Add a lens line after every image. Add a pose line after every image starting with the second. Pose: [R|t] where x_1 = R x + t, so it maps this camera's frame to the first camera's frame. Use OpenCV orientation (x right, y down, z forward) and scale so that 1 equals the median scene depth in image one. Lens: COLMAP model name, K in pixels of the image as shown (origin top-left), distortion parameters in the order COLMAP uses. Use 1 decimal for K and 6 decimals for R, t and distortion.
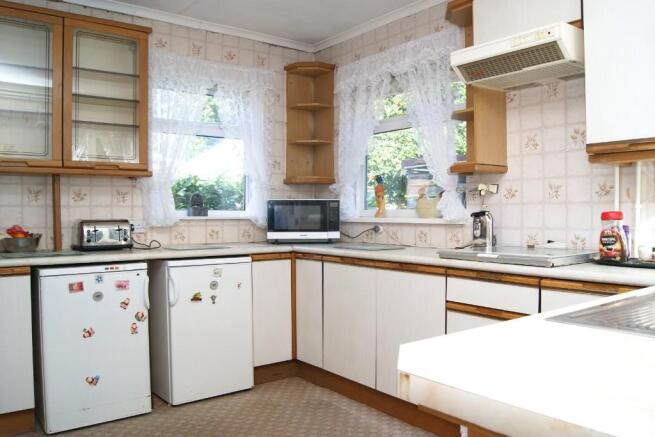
lens RADIAL K [[536.9, 0, 334.1], [0, 536.9, 220.0], [0, 0, 1]] dist [-0.073851, 0.009528]
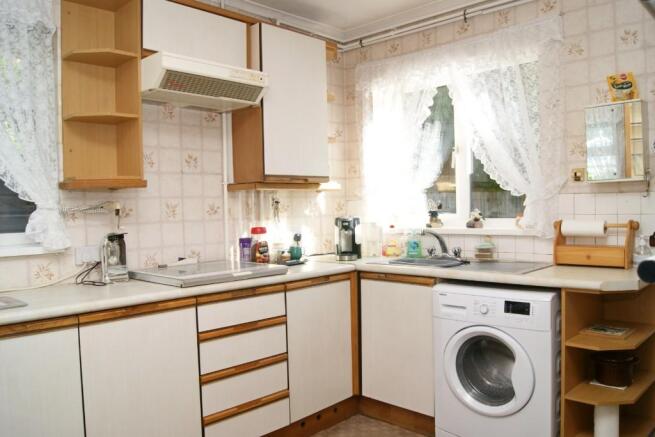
lens RADIAL K [[536.9, 0, 334.1], [0, 536.9, 220.0], [0, 0, 1]] dist [-0.073851, 0.009528]
pose [[-0.156393, -0.016133, 0.987563, -0.684944], [0.040381, 0.998926, 0.022714, -0.048097], [-0.986869, 0.043431, -0.155574, 0.875752]]
